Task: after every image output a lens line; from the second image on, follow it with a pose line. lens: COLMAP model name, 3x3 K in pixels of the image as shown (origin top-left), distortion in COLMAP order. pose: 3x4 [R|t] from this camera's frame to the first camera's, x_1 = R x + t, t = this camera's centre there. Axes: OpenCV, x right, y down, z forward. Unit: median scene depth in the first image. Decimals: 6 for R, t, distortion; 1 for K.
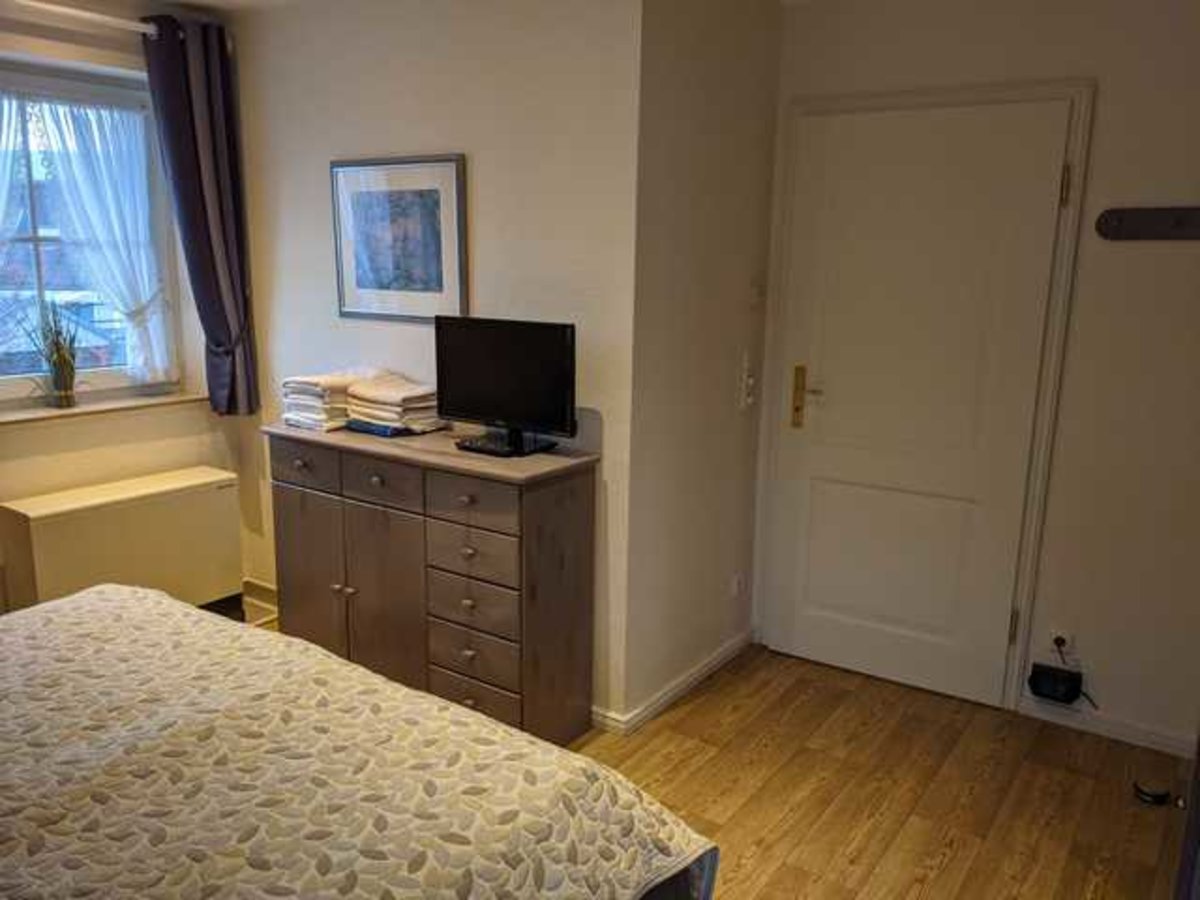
lens RADIAL K [[940.3, 0, 582.9], [0, 940.3, 455.2], [0, 0, 1]] dist [0.096967, -0.161907]
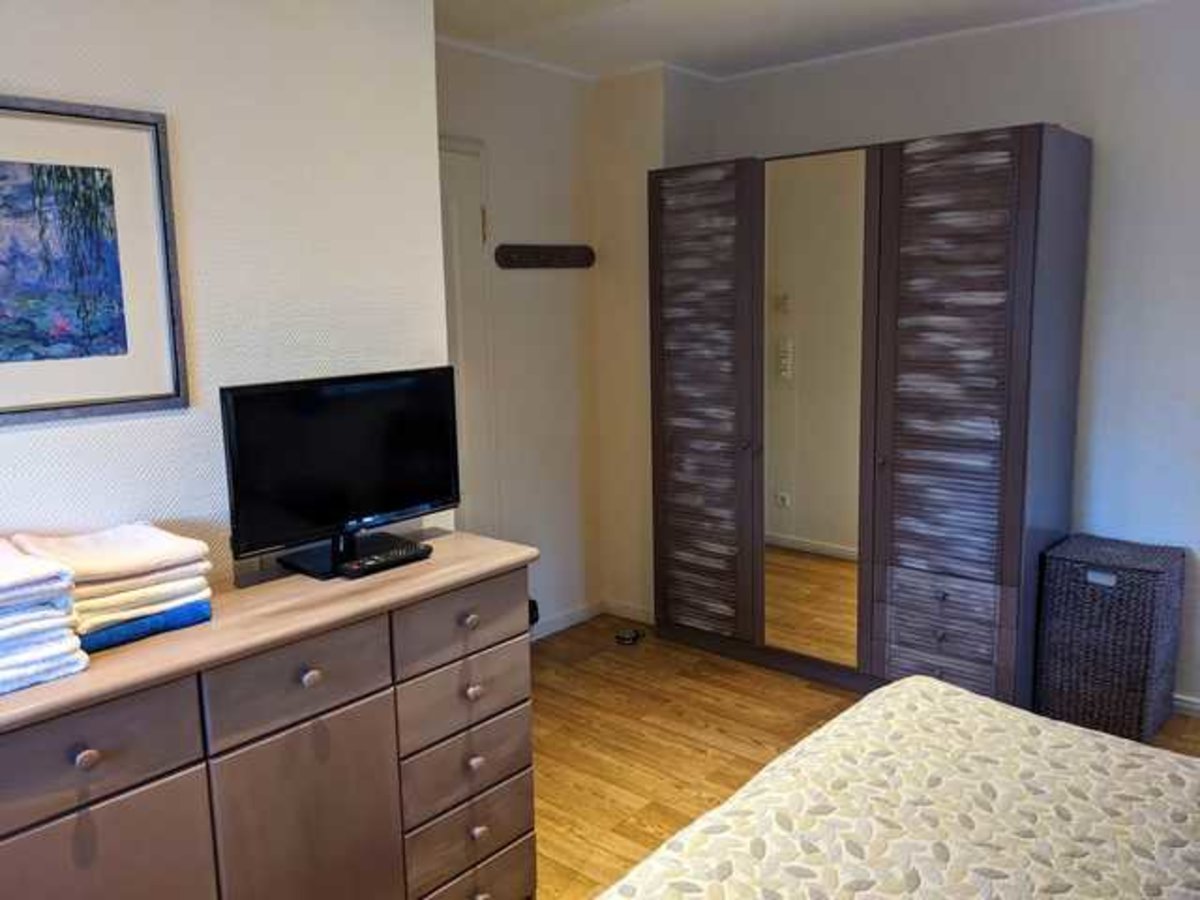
lens RADIAL K [[961.9, 0, 600.0], [0, 961.9, 450.0], [0, 0, 1]] dist [0.051750, -0.090101]
pose [[0.079857, -0.177900, 0.980803, -0.751853], [0.232158, 0.960206, 0.155262, -0.154185], [-0.969394, 0.215302, 0.117980, 0.735160]]
